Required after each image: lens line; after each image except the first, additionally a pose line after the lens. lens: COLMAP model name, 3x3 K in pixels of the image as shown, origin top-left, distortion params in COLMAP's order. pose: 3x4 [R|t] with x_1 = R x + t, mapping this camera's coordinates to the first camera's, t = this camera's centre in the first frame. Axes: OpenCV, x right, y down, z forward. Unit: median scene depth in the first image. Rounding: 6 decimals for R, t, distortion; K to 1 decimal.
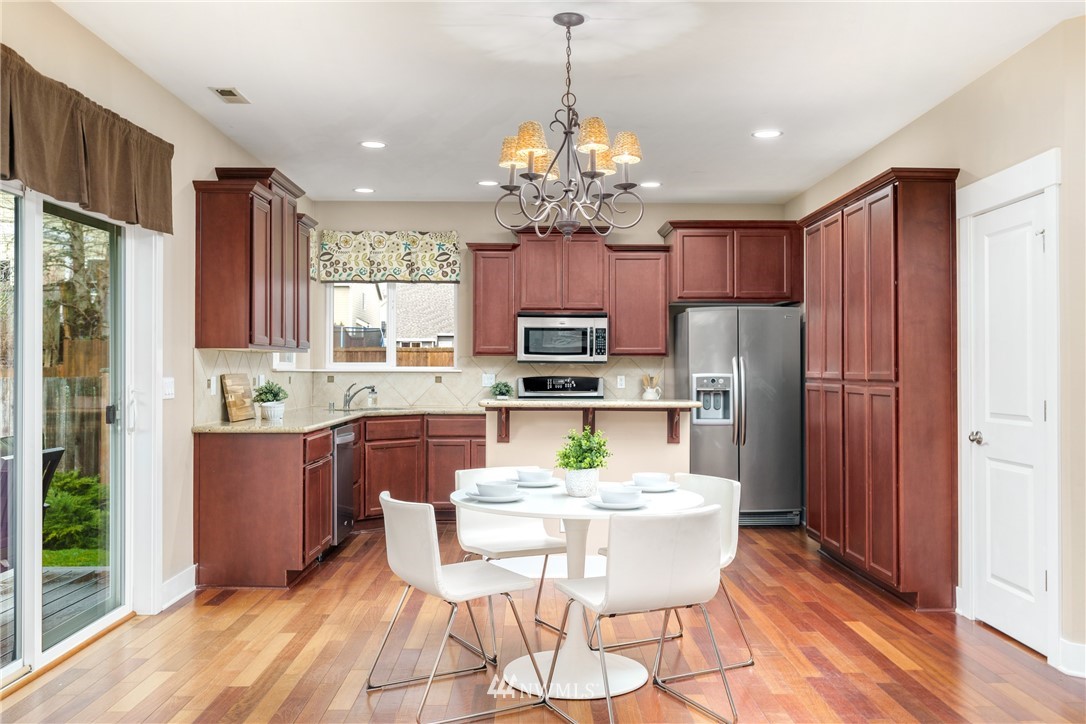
lens RADIAL K [[953.1, 0, 543.0], [0, 953.1, 362.0], [0, 0, 1]] dist [0.001604, -0.001594]
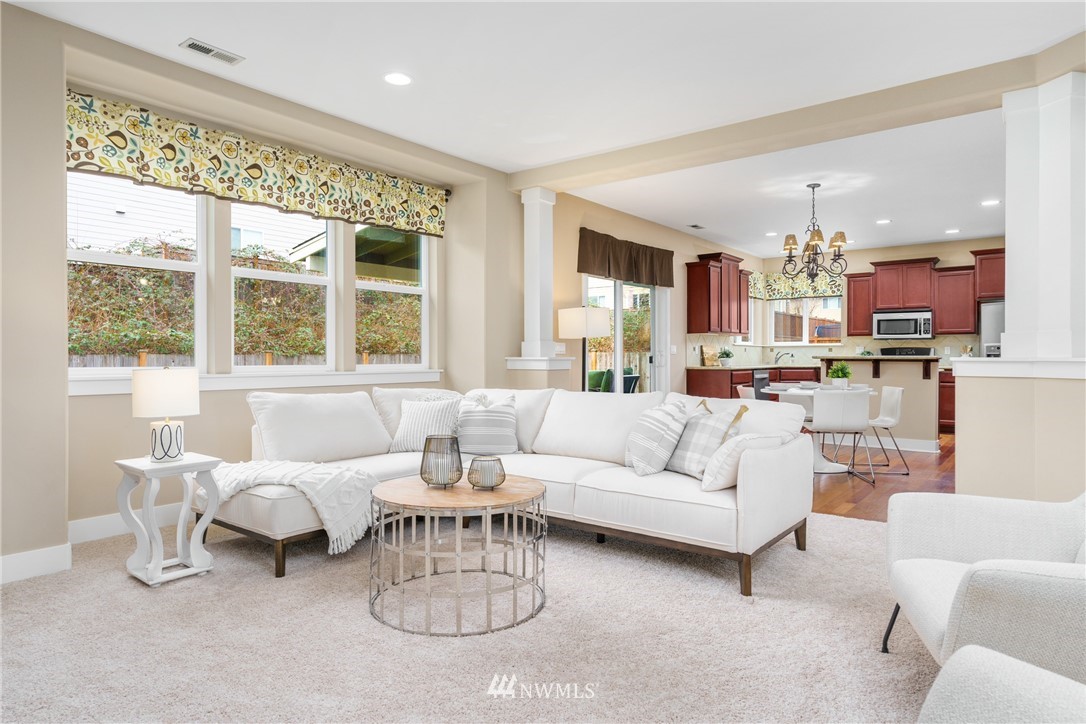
lens RADIAL K [[631.7, 0, 543.0], [0, 631.7, 362.0], [0, 0, 1]] dist [-0.011194, -0.000542]
pose [[0.772071, 0.003502, -0.635527, 0.242115], [0.007967, 0.999853, 0.015188, 0.019895], [0.635487, -0.016789, 0.771929, -0.297413]]
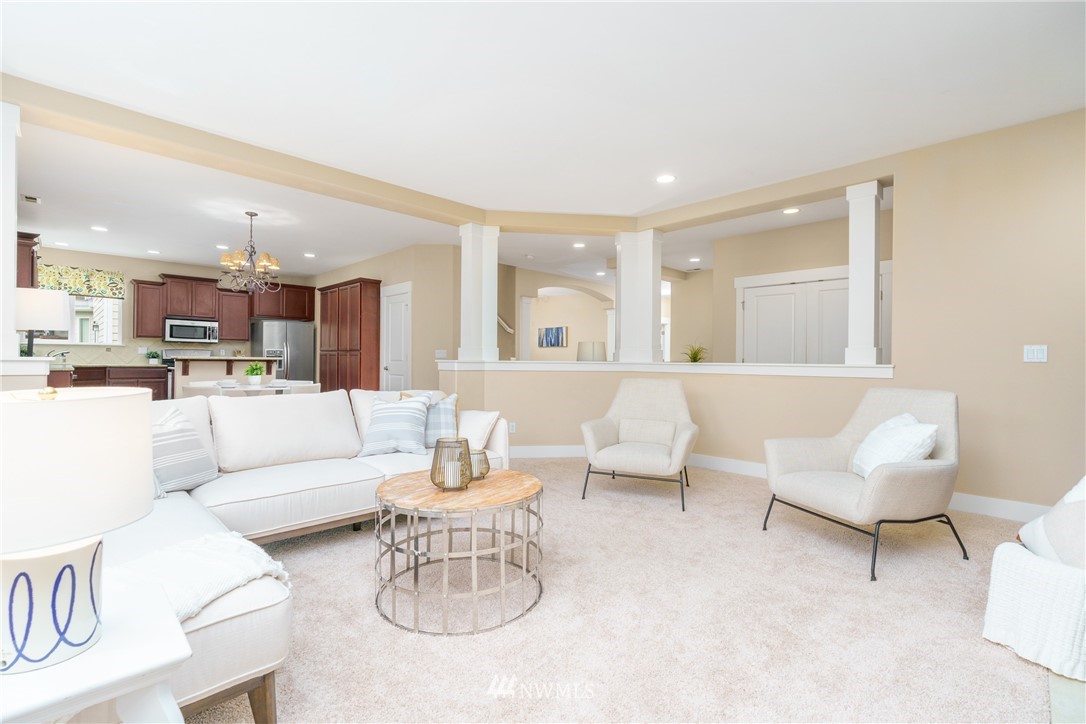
lens RADIAL K [[485.6, 0, 543.0], [0, 485.6, 362.0], [0, 0, 1]] dist [-0.000650, -0.000376]
pose [[0.715626, 0.001943, 0.698481, -0.170943], [-0.015234, 0.999802, 0.012826, 0.018125], [-0.698318, -0.019819, 0.715514, -0.293184]]
